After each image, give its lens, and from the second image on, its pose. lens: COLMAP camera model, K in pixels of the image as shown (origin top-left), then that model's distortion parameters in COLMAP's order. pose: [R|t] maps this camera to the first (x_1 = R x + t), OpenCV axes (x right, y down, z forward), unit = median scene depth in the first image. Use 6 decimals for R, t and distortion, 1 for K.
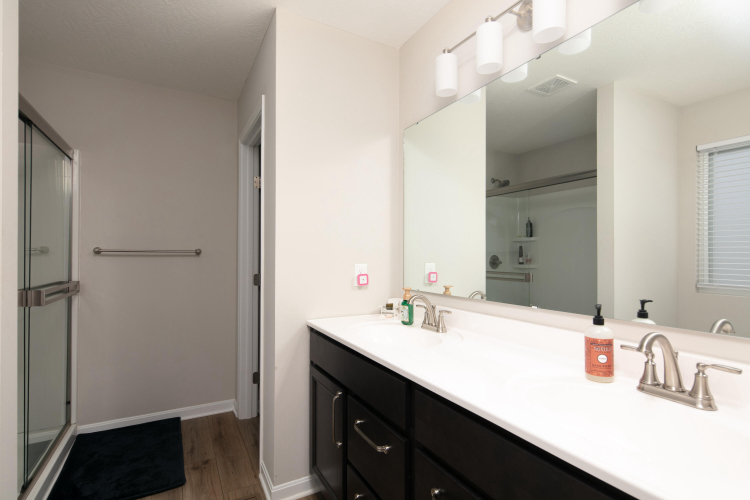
lens RADIAL K [[365.4, 0, 378.4], [0, 365.4, 249.1], [0, 0, 1]] dist [0.001726, -0.001282]
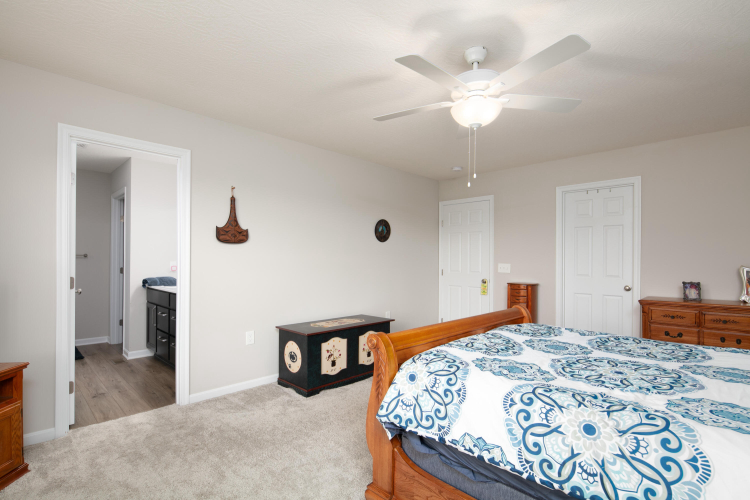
lens RADIAL K [[365.4, 0, 372.5], [0, 365.4, 255.0], [0, 0, 1]] dist [0.001726, -0.001282]
pose [[0.963196, -0.000078, 0.268801, 0.413913], [0.002142, 0.999970, -0.007386, 0.022857], [-0.268792, 0.007690, 0.963167, -1.190438]]
